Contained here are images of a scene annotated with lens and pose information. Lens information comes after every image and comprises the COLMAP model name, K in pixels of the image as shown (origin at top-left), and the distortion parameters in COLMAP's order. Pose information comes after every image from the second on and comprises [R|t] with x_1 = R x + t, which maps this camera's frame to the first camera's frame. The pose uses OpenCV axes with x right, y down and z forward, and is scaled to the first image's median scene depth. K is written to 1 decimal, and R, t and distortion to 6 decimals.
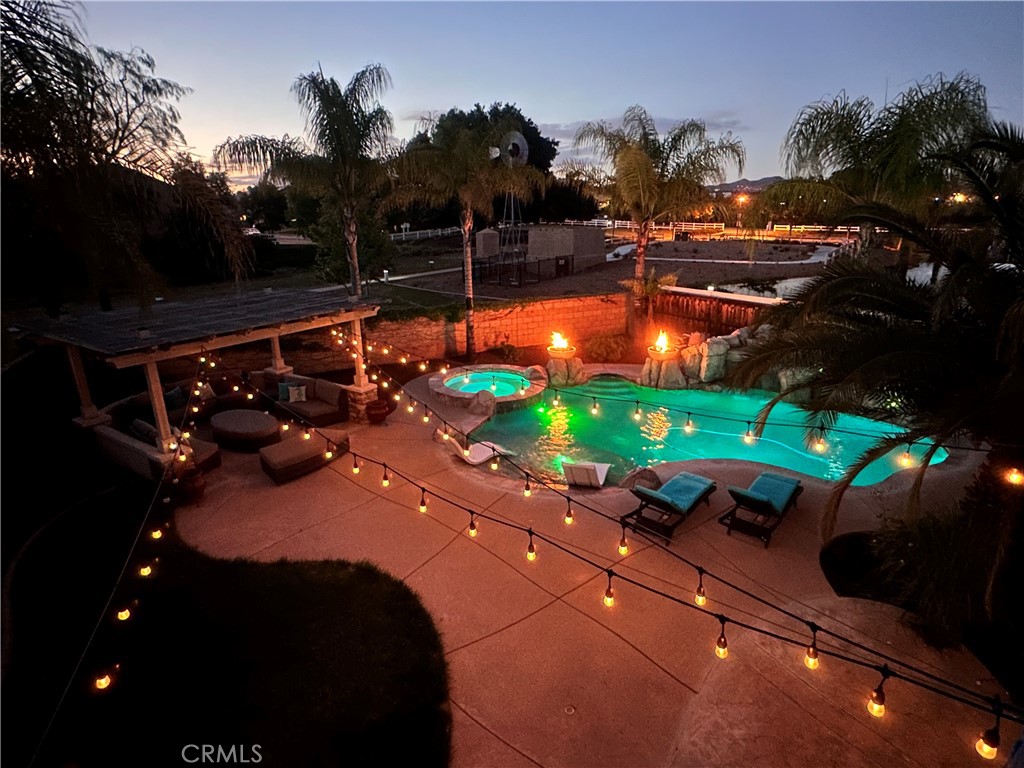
lens RADIAL K [[541.8, 0, 512.0], [0, 541.8, 384.0], [0, 0, 1]] dist [-0.006147, -0.001101]
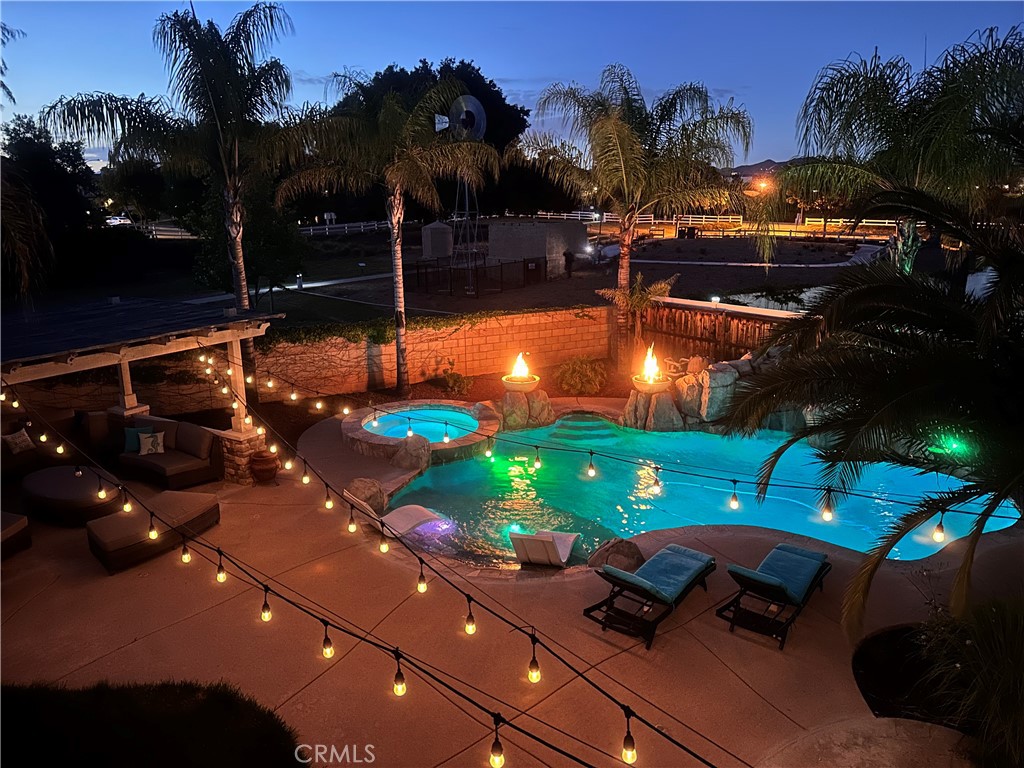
lens RADIAL K [[702.4, 0, 512.0], [0, 702.4, 384.0], [0, 0, 1]] dist [0.136761, -0.215187]
pose [[0.998604, -0.004788, 0.052595, 0.028397], [0.007669, 0.998472, -0.054722, -0.003559], [-0.052253, 0.055049, 0.997115, 0.015063]]
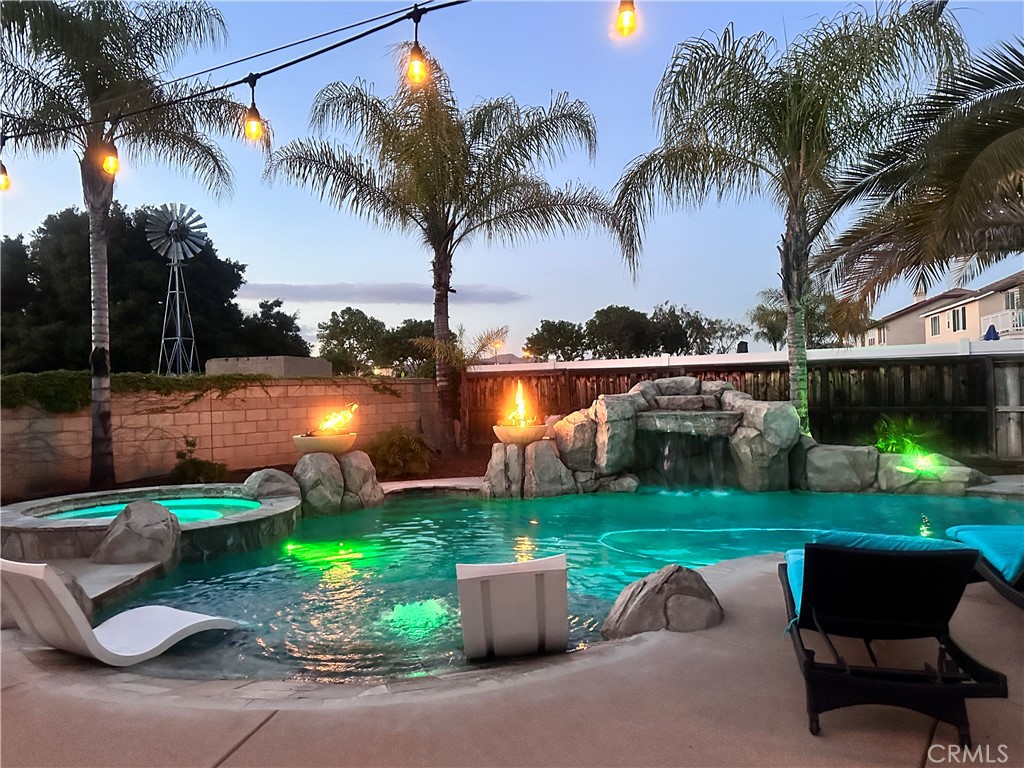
lens RADIAL K [[738.7, 0, 512.0], [0, 738.7, 384.0], [0, 0, 1]] dist [0.134127, -0.247914]
pose [[0.907623, -0.004589, 0.419760, -0.034603], [0.138222, 0.947447, -0.288512, 0.107218], [-0.396377, 0.319880, 0.860559, 0.369909]]
